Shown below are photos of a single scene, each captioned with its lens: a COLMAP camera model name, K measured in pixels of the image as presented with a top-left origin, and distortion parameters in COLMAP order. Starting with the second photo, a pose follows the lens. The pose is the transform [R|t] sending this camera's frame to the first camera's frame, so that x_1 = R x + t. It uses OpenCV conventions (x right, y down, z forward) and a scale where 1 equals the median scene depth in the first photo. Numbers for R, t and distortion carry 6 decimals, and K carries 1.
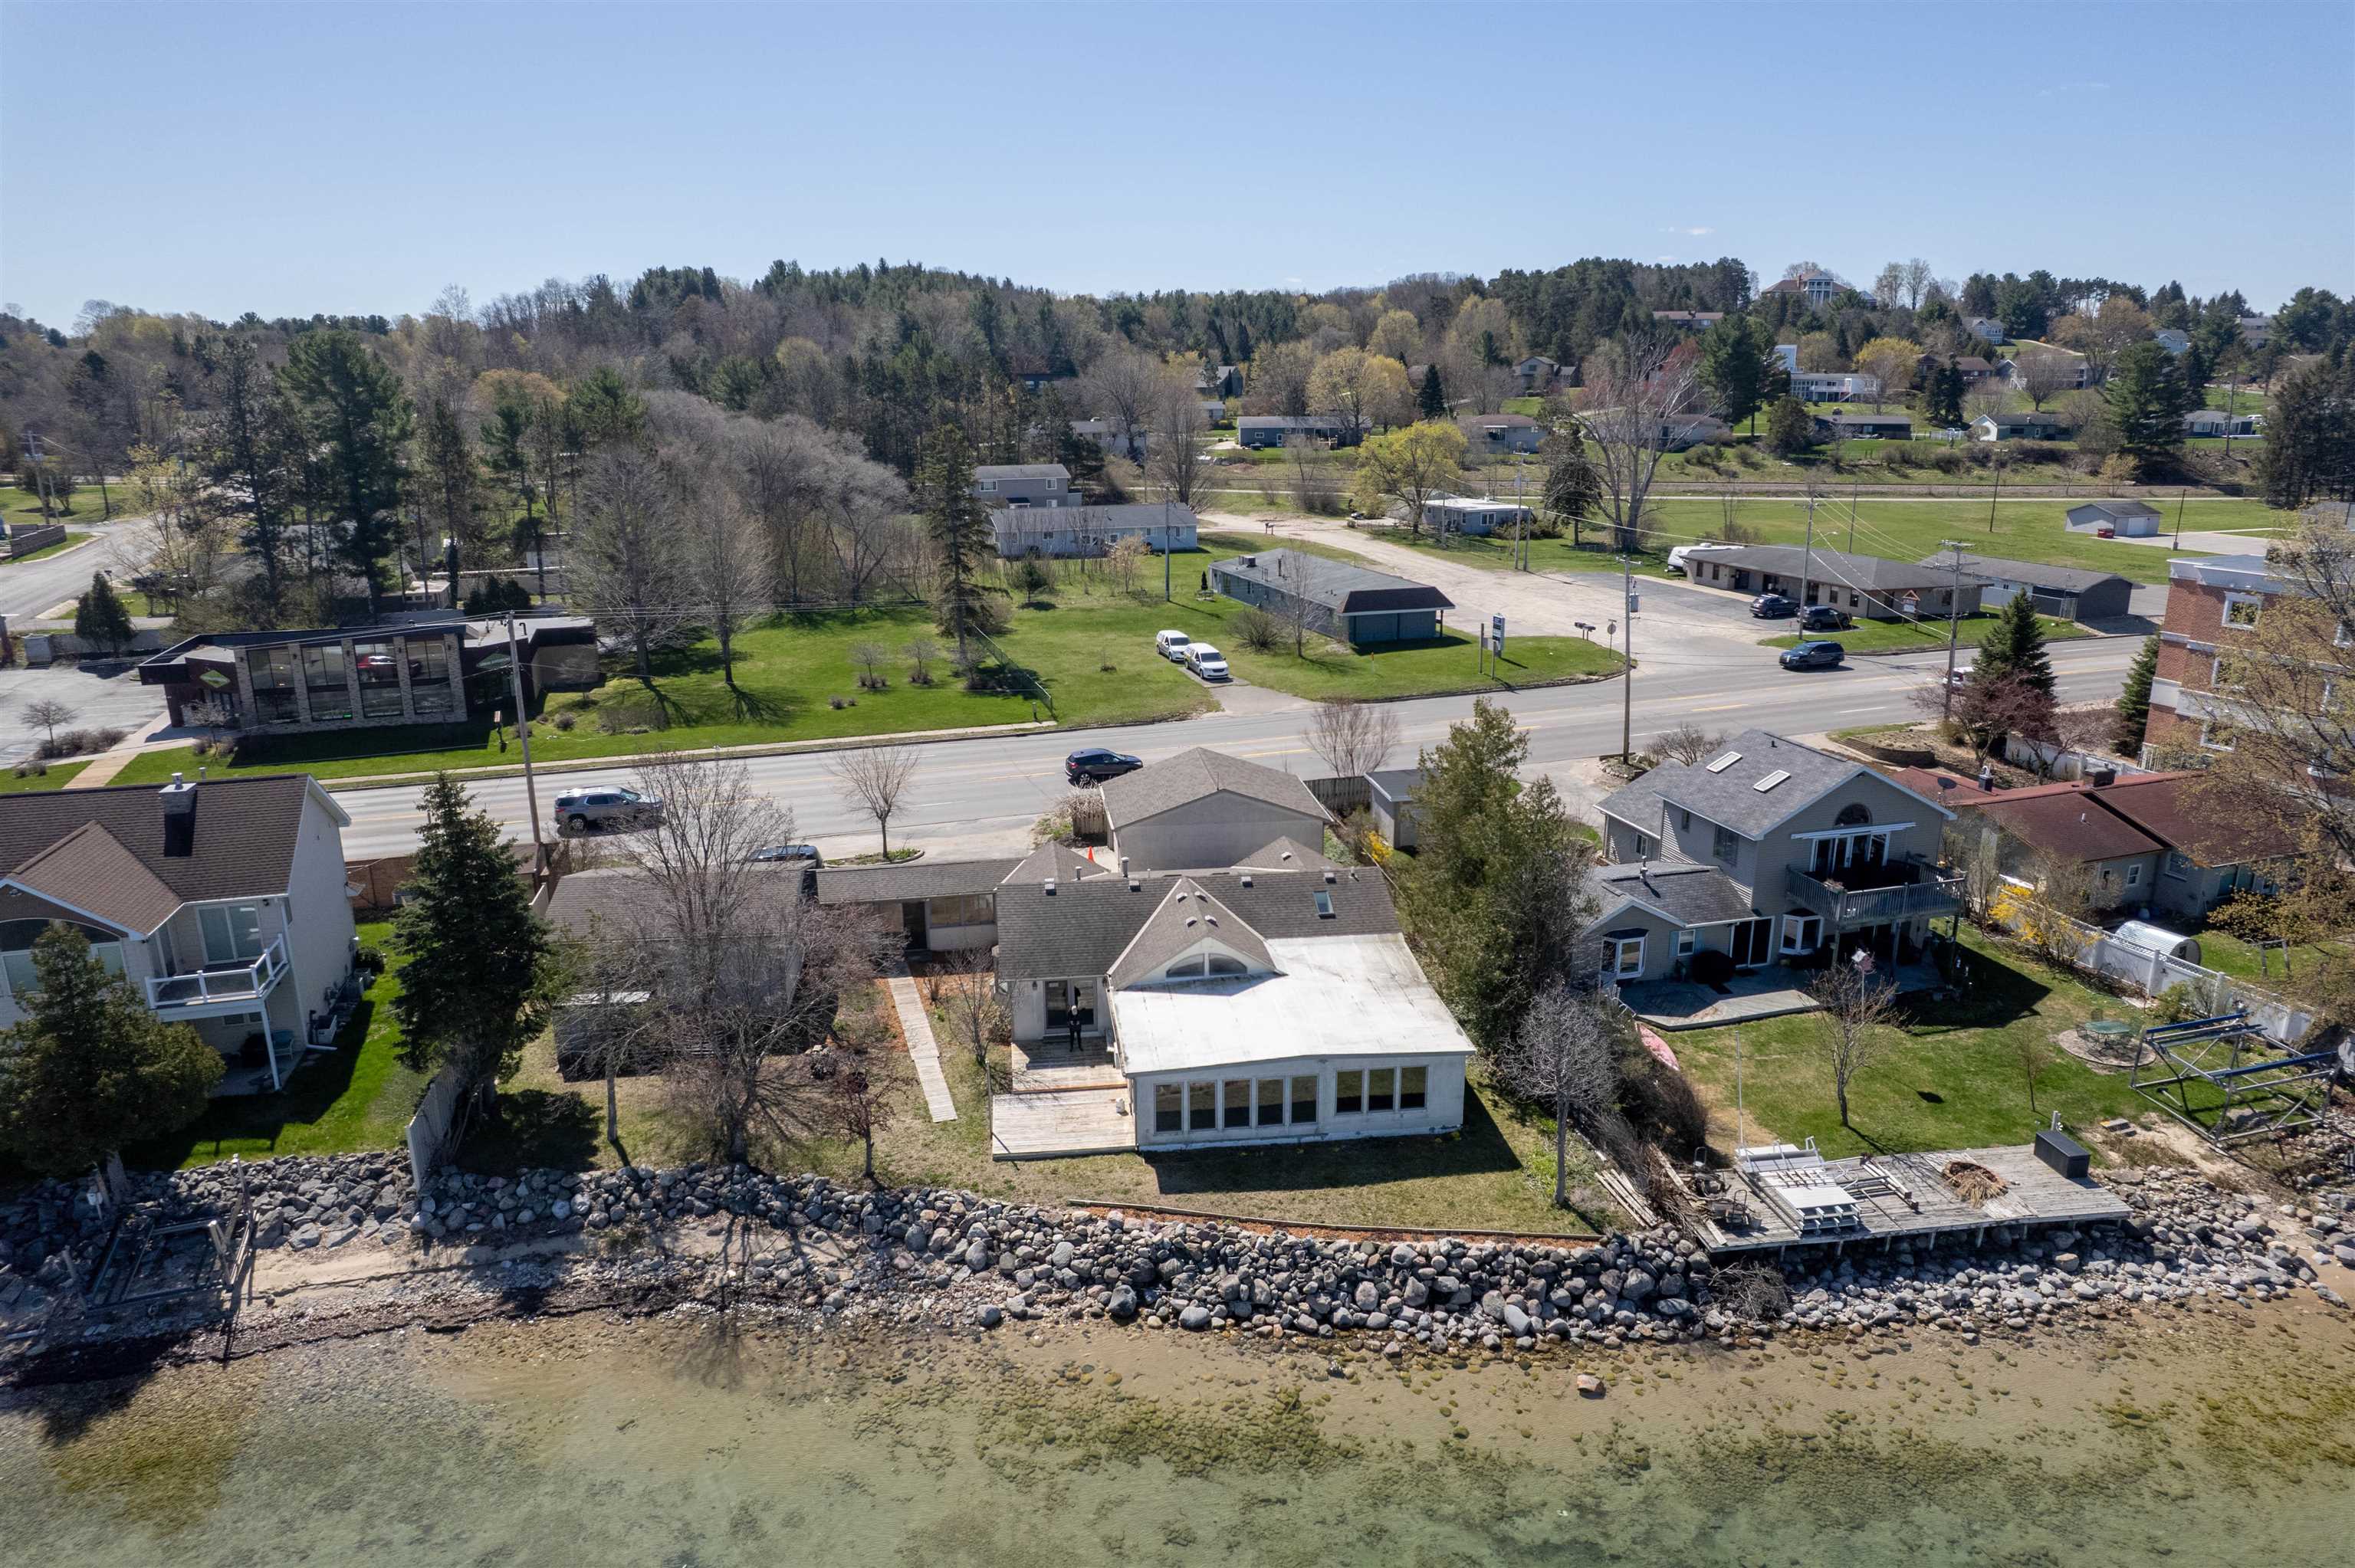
lens RADIAL K [[1503.9, 0, 1184.3], [0, 1503.9, 788.3], [0, 0, 1]] dist [-0.074283, 0.073749]
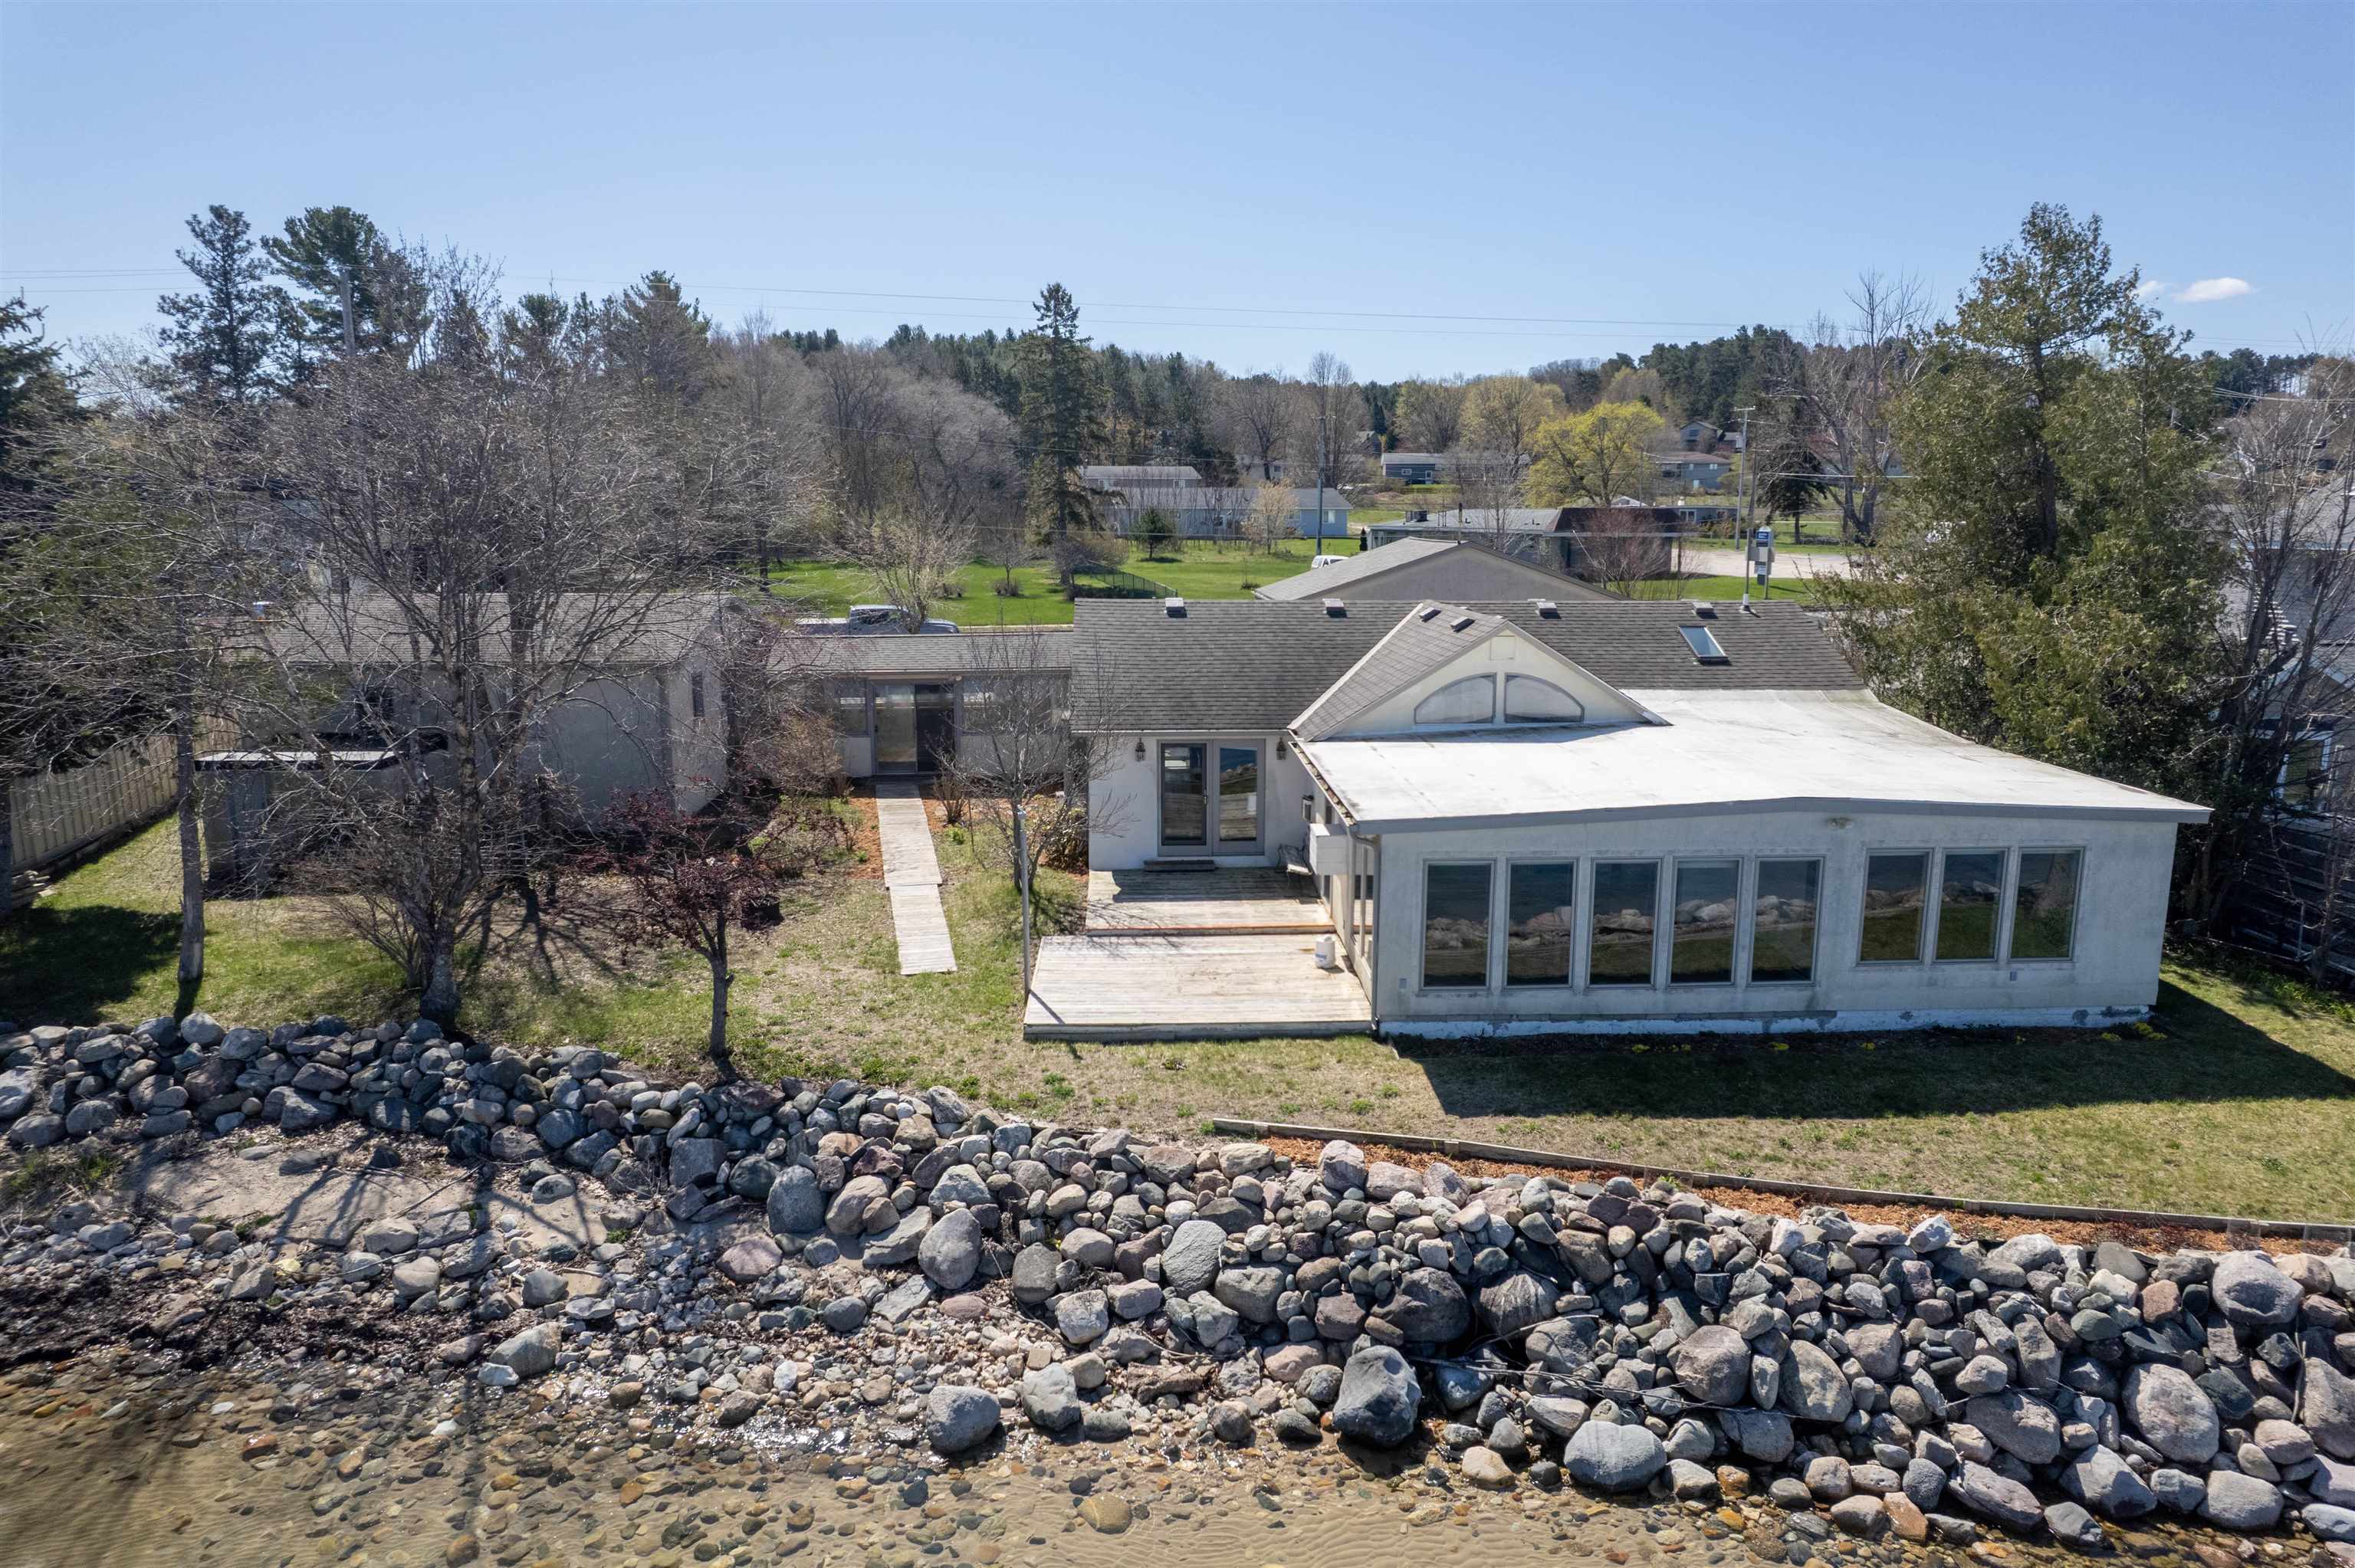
lens RADIAL K [[1508.3, 0, 1189.1], [0, 1508.3, 783.2], [0, 0, 1]] dist [-0.087369, 0.081236]
pose [[0.996926, 0.020198, -0.075700, -0.057599], [-0.026744, 0.995894, -0.086481, 0.230821], [0.073643, 0.088239, 0.993373, 0.638069]]
